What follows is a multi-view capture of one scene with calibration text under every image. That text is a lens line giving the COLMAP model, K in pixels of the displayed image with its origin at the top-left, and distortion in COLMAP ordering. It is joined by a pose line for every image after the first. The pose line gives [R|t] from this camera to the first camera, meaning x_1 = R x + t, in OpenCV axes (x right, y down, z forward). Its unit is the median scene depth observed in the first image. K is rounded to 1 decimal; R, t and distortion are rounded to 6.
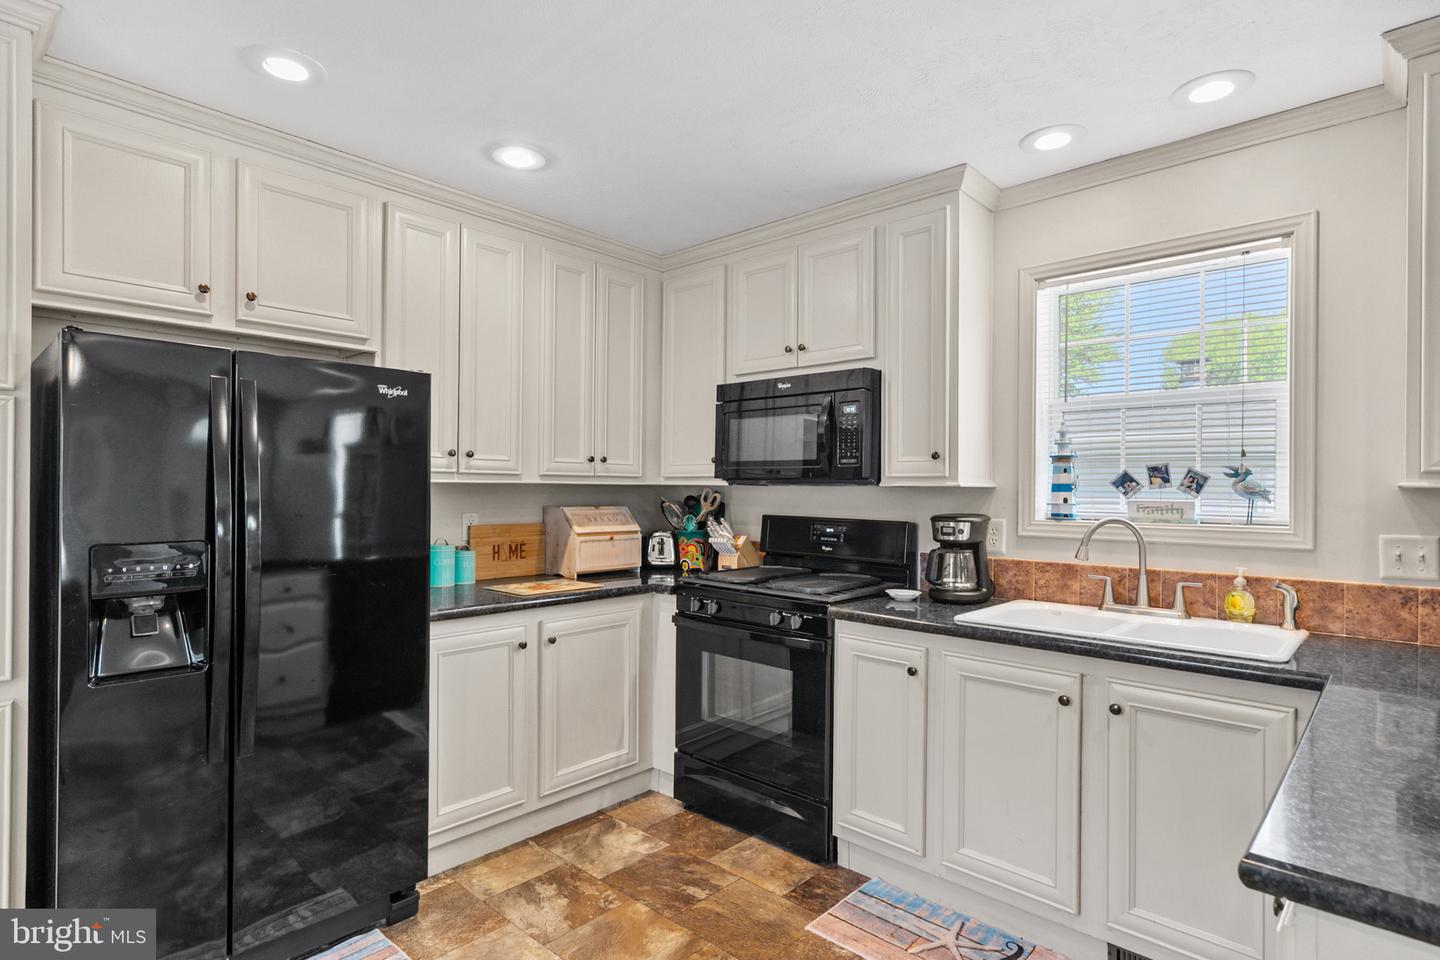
lens RADIAL K [[745.9, 0, 714.6], [0, 745.9, 488.7], [0, 0, 1]] dist [0.001029, 0.001075]
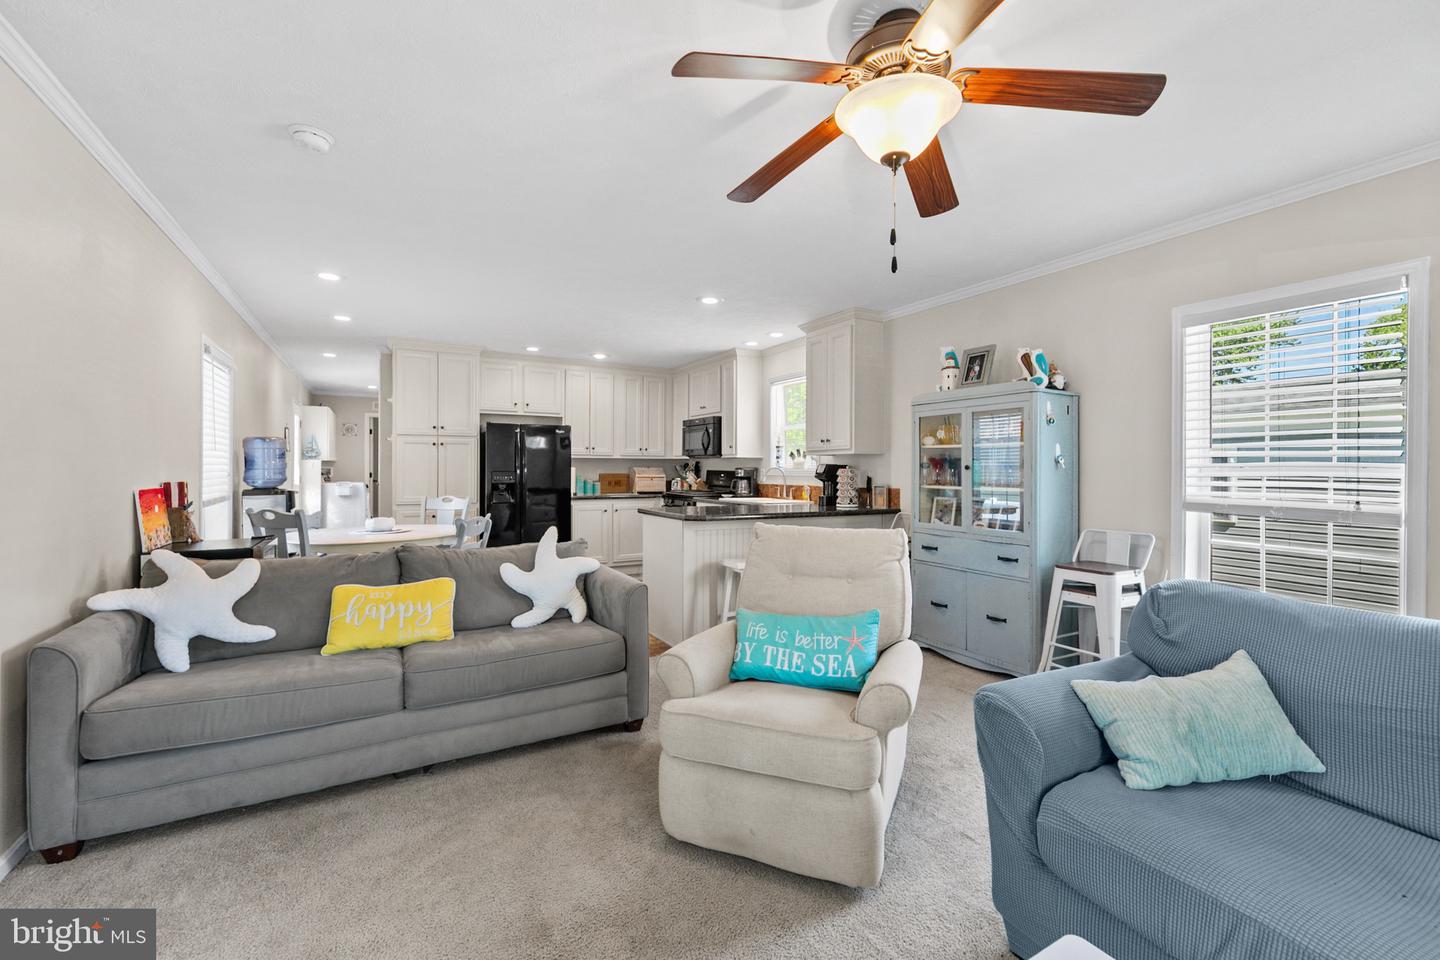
lens RADIAL K [[600.1, 0, 721.9], [0, 600.1, 467.2], [0, 0, 1]] dist [-0.000401, -0.000008]
pose [[0.954555, -0.004320, -0.298004, 0.955136], [0.003149, 0.999985, -0.004409, 0.045118], [0.298018, 0.003270, 0.954555, -1.241517]]
